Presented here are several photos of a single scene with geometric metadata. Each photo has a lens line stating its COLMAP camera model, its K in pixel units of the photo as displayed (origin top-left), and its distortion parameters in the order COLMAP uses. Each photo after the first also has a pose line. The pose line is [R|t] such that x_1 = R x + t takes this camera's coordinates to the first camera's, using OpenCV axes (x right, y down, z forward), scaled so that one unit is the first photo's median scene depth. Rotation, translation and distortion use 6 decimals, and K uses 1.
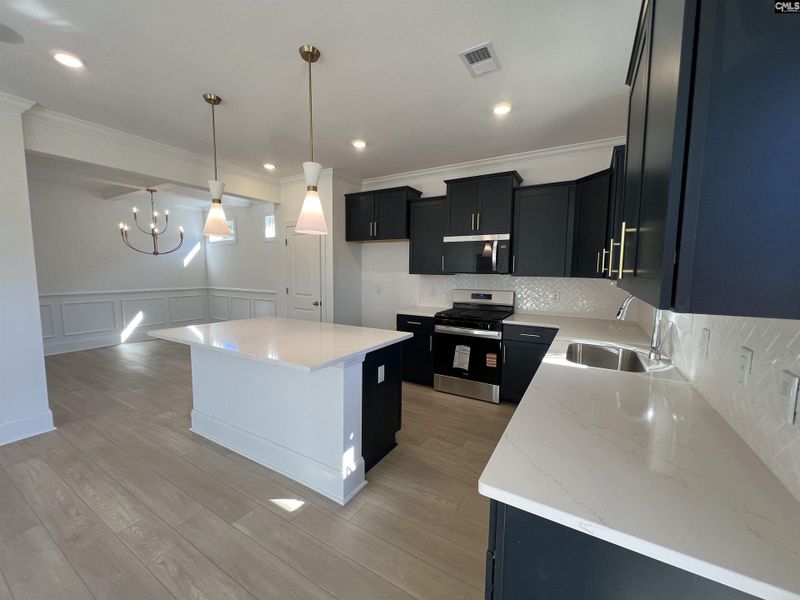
lens RADIAL K [[318.6, 0, 398.9], [0, 318.6, 302.6], [0, 0, 1]] dist [0.001928, -0.000204]
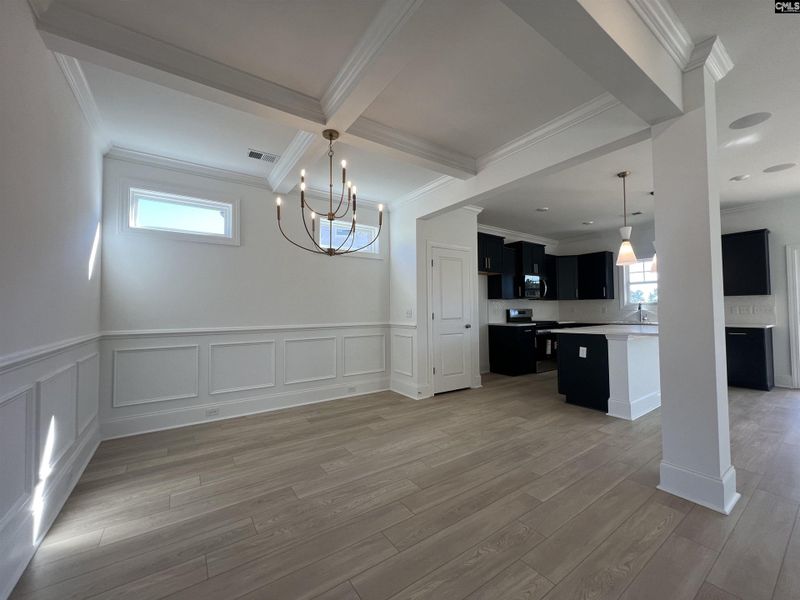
lens RADIAL K [[318.6, 0, 398.0], [0, 318.6, 301.2], [0, 0, 1]] dist [0.001928, -0.000204]
pose [[0.419424, 0.013613, 0.907688, -0.997286], [0.104712, 0.992488, -0.063270, -0.027630], [-0.901731, 0.121583, 0.414848, 0.587351]]
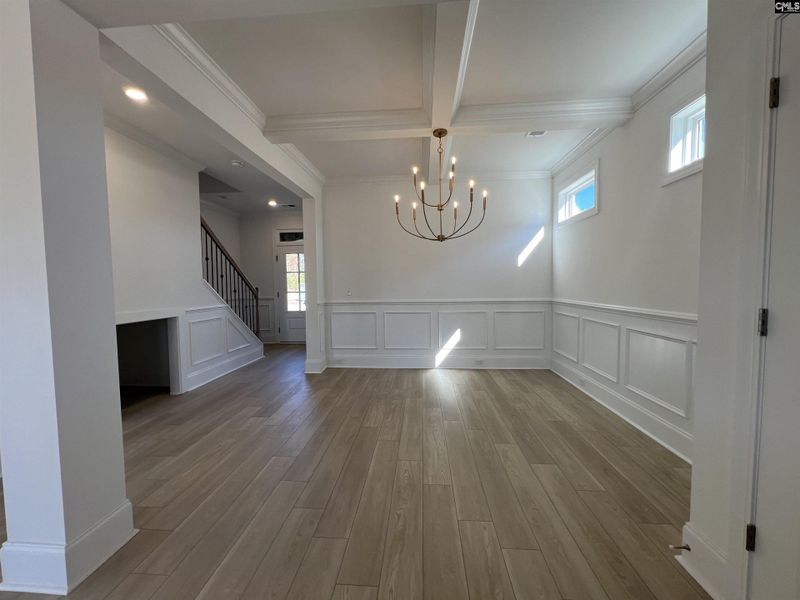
lens RADIAL K [[318.6, 0, 399.1], [0, 318.6, 299.5], [0, 0, 1]] dist [0.001928, -0.000204]
pose [[0.446763, 0.030524, -0.894131, -0.221800], [-0.077035, 0.997018, -0.004455, -0.027062], [0.891329, 0.070870, 0.447783, 0.562489]]
